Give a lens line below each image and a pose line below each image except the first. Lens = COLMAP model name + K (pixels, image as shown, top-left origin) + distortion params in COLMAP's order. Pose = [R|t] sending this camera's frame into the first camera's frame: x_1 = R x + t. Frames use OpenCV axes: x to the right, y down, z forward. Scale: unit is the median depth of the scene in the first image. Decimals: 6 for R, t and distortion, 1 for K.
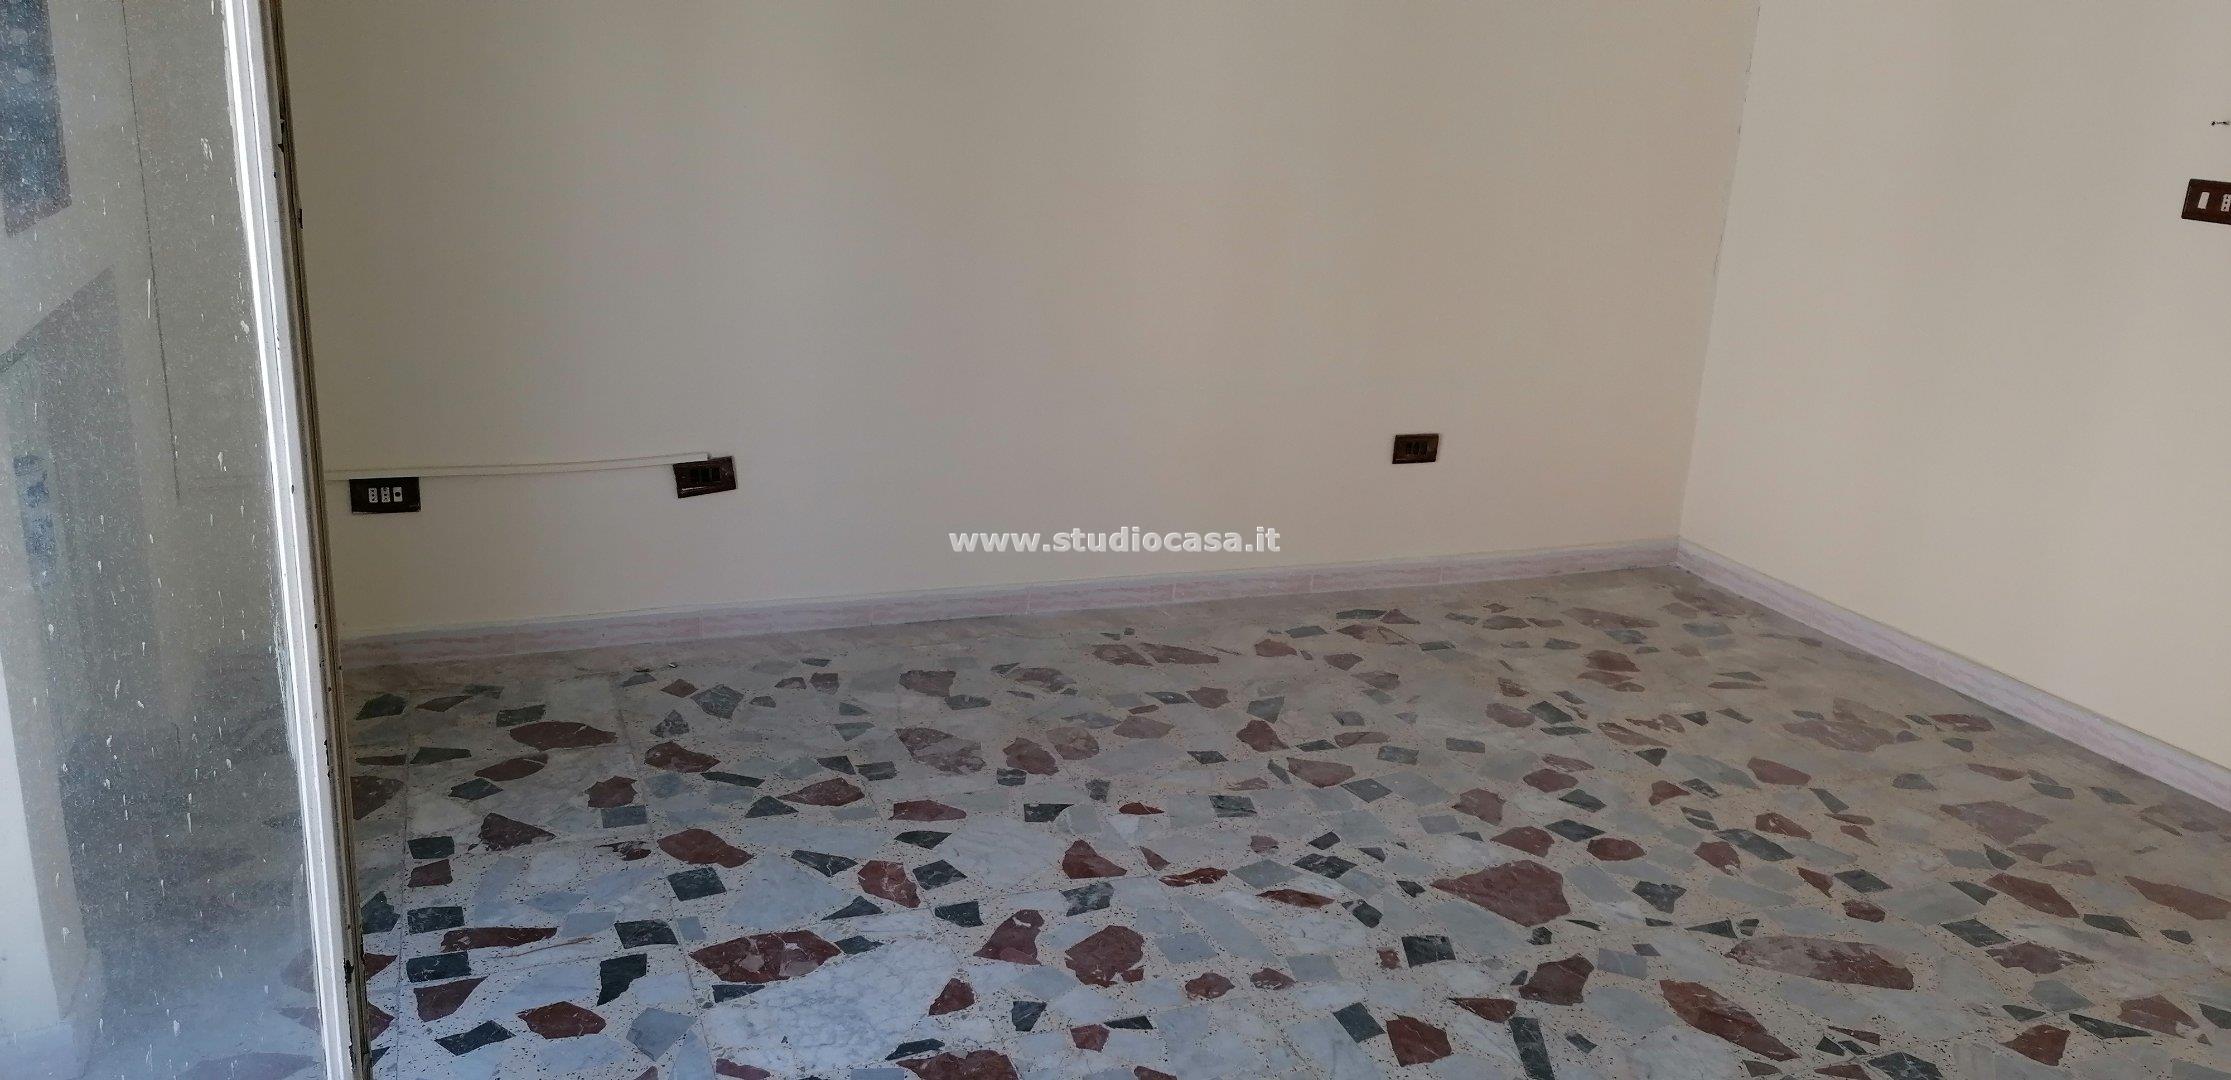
lens RADIAL K [[1668.0, 0, 1106.7], [0, 1668.0, 522.7], [0, 0, 1]] dist [0.088746, -0.108158]
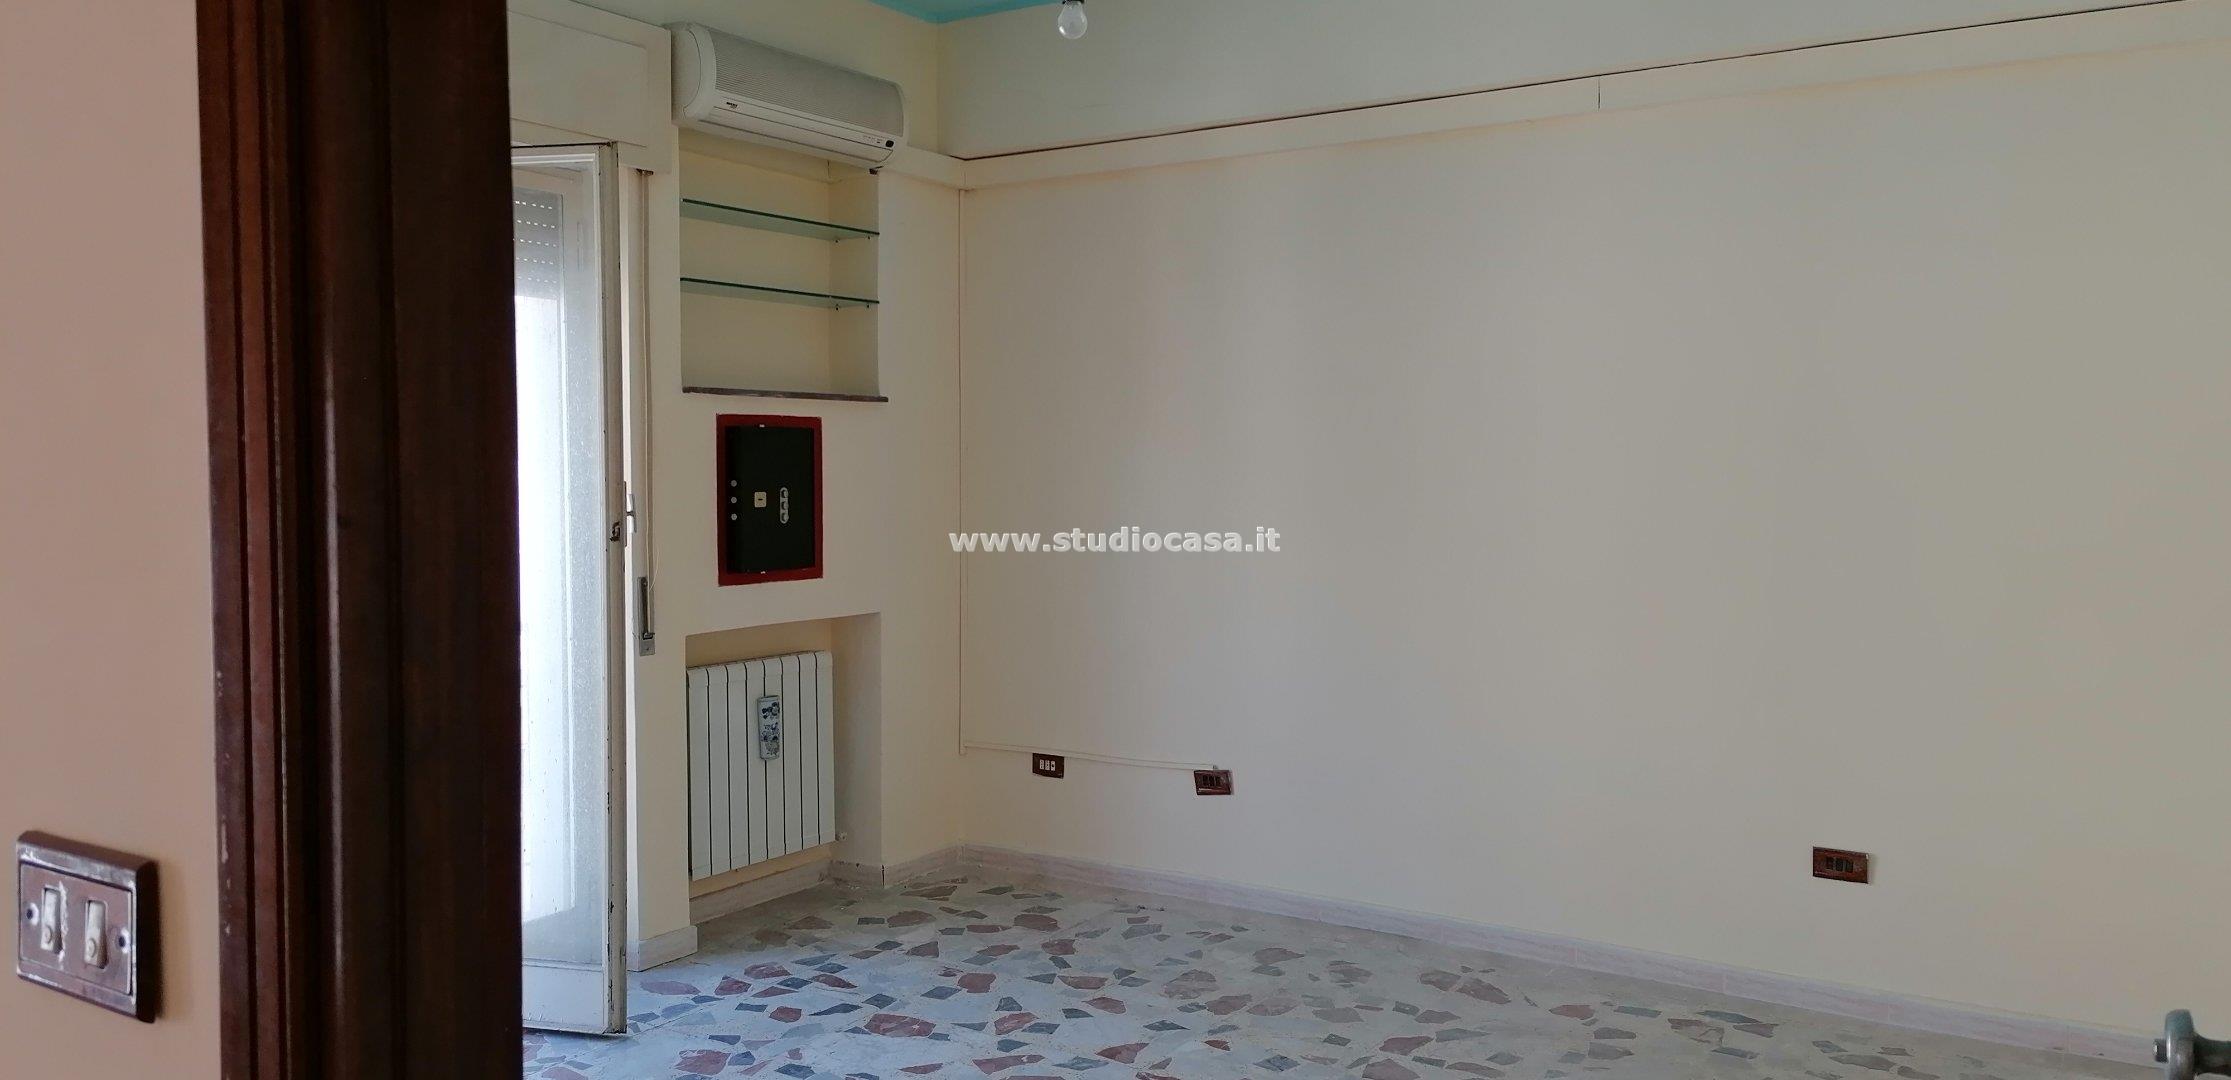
lens RADIAL K [[1668.0, 0, 1106.7], [0, 1668.0, 522.7], [0, 0, 1]] dist [0.088746, -0.108158]
pose [[0.585882, -0.016763, -0.810223, 1.011049], [-0.196258, 0.967090, -0.161925, 0.007989], [0.786273, 0.253882, 0.563311, 0.092076]]
